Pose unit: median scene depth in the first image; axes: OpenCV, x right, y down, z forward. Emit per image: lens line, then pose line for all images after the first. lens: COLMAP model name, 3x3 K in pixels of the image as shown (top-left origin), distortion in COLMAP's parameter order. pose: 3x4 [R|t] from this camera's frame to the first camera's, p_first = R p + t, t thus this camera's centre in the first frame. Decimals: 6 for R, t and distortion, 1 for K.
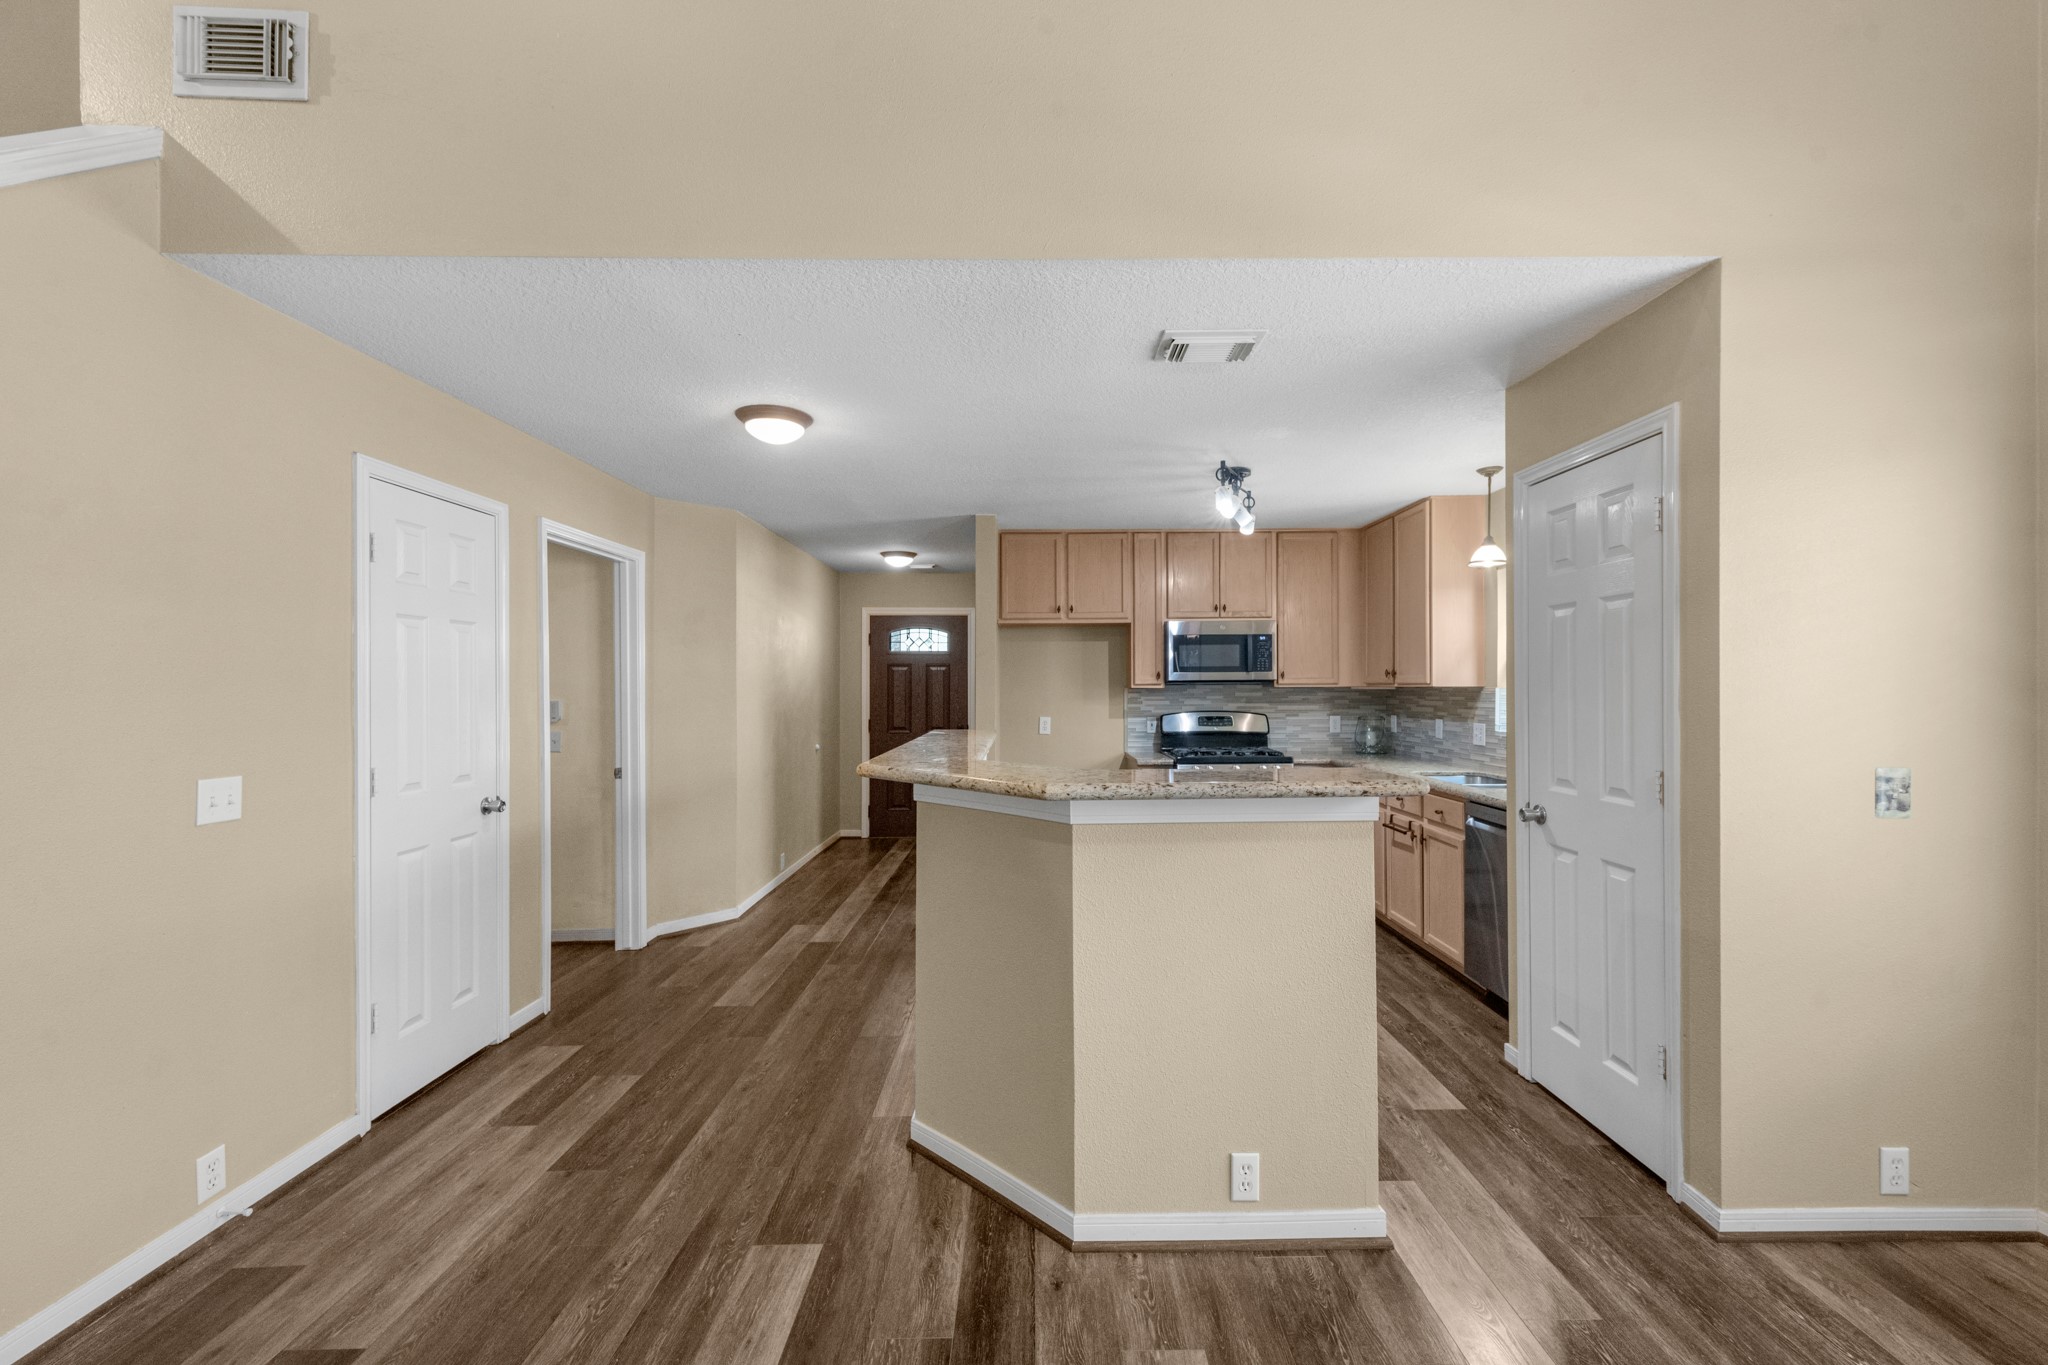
lens RADIAL K [[808.3, 0, 1070.6], [0, 808.3, 689.4], [0, 0, 1]] dist [0.001136, 0.000043]
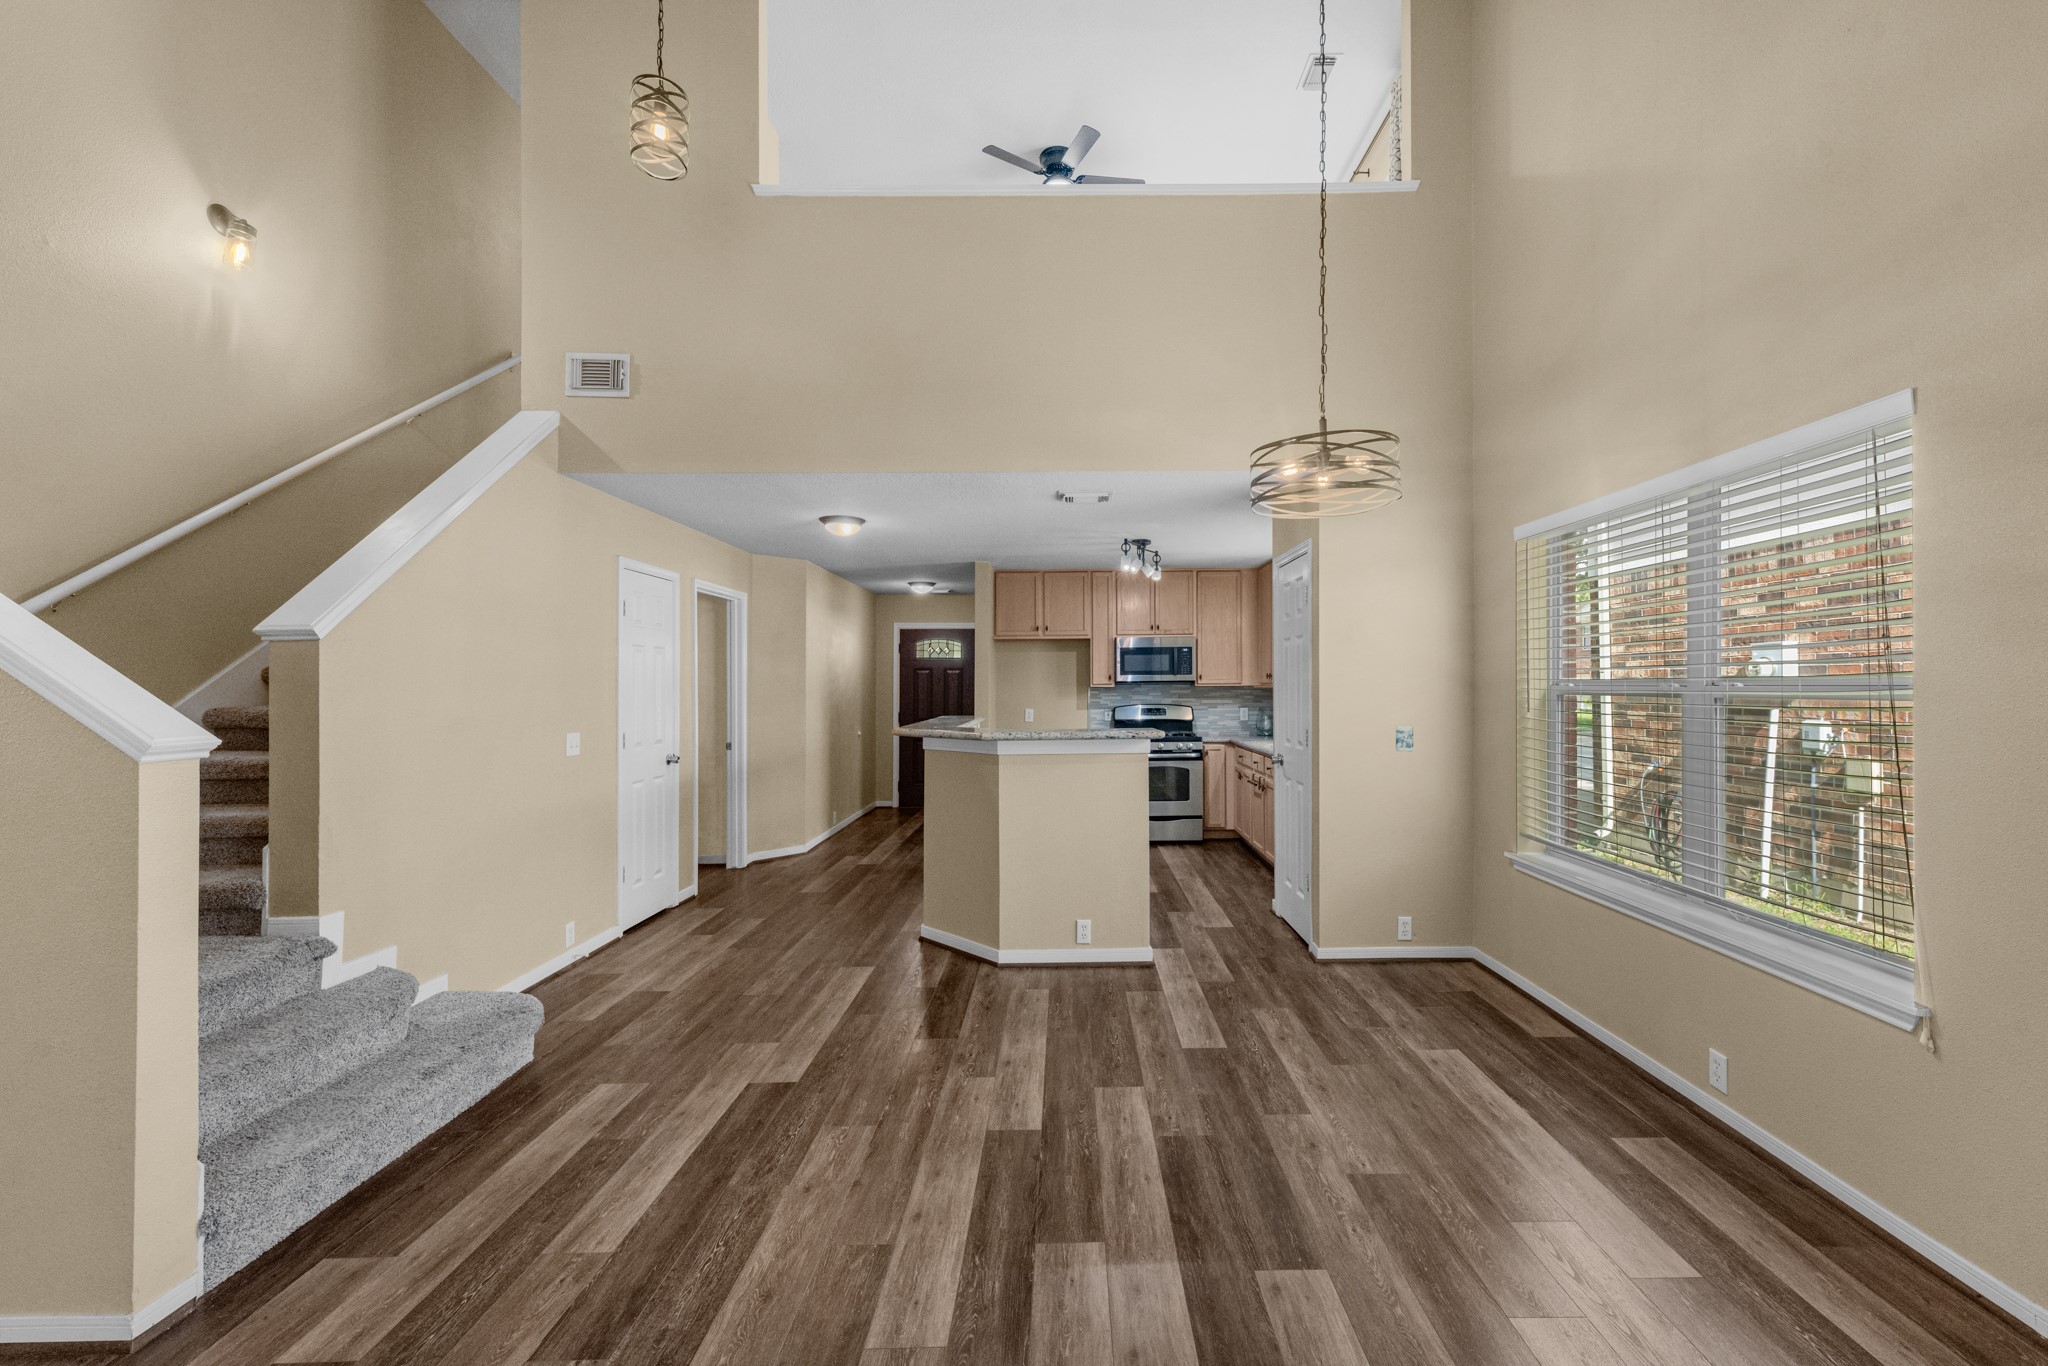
lens RADIAL K [[843.6, 0, 1027.7], [0, 843.6, 669.0], [0, 0, 1]] dist [0.006183, 0.000208]
pose [[0.995687, -0.003144, -0.092724, 0.113660], [0.000971, 0.999724, -0.023464, 0.001513], [0.092773, 0.023273, 0.995415, -0.457411]]
